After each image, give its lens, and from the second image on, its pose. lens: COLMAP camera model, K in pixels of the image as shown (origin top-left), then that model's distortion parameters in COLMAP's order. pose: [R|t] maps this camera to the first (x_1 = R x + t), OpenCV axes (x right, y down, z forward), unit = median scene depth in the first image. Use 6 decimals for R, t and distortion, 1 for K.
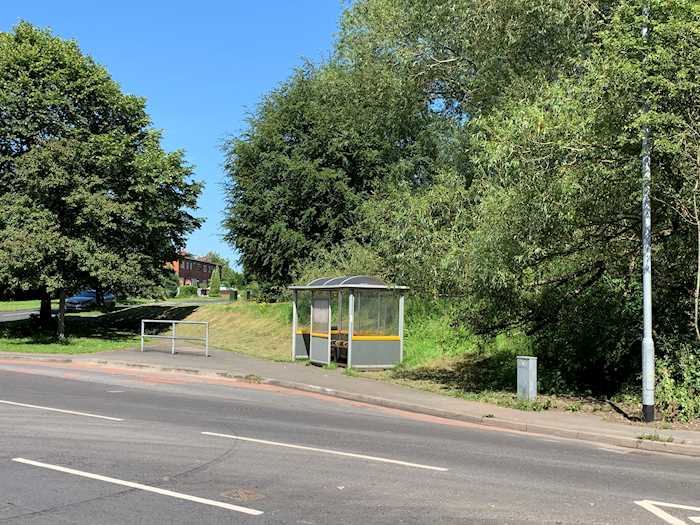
lens RADIAL K [[833.3, 0, 350.5], [0, 833.3, 247.3], [0, 0, 1]] dist [0.103077, -0.012717]
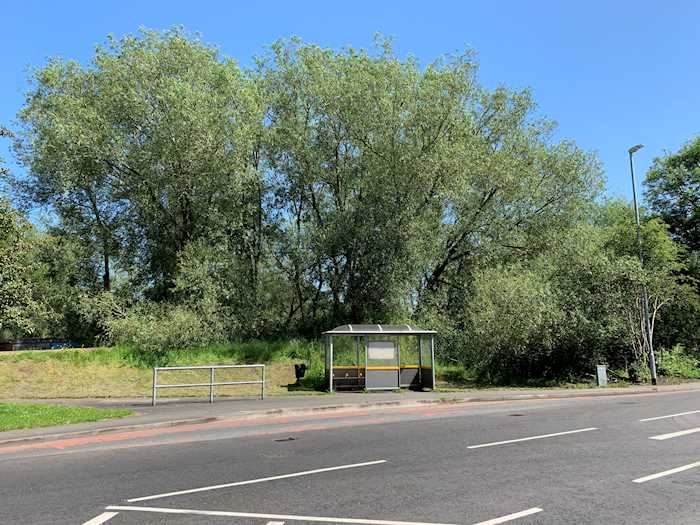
lens RADIAL K [[530.4, 0, 350.0], [0, 530.4, 262.5], [0, 0, 1]] dist [0.076265, -0.003419]
pose [[0.275544, 0.145925, 0.950148, -0.745893], [-0.046974, 0.989274, -0.138312, 0.048860], [-0.960140, -0.006521, 0.279443, 0.686731]]
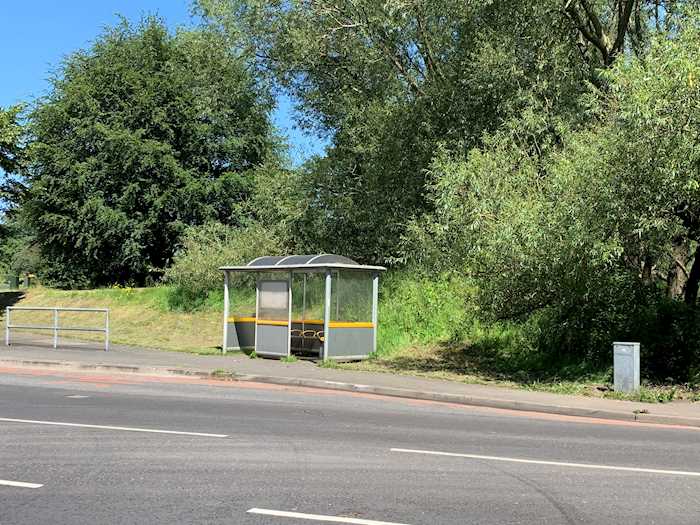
lens RADIAL K [[829.6, 0, 350.0], [0, 829.6, 262.5], [0, 0, 1]] dist [0.131973, -0.452019]
pose [[0.950359, 0.012968, 0.310885, -0.191697], [-0.022324, 0.999398, 0.026555, 0.015458], [-0.310354, -0.032177, 0.950076, 0.135731]]
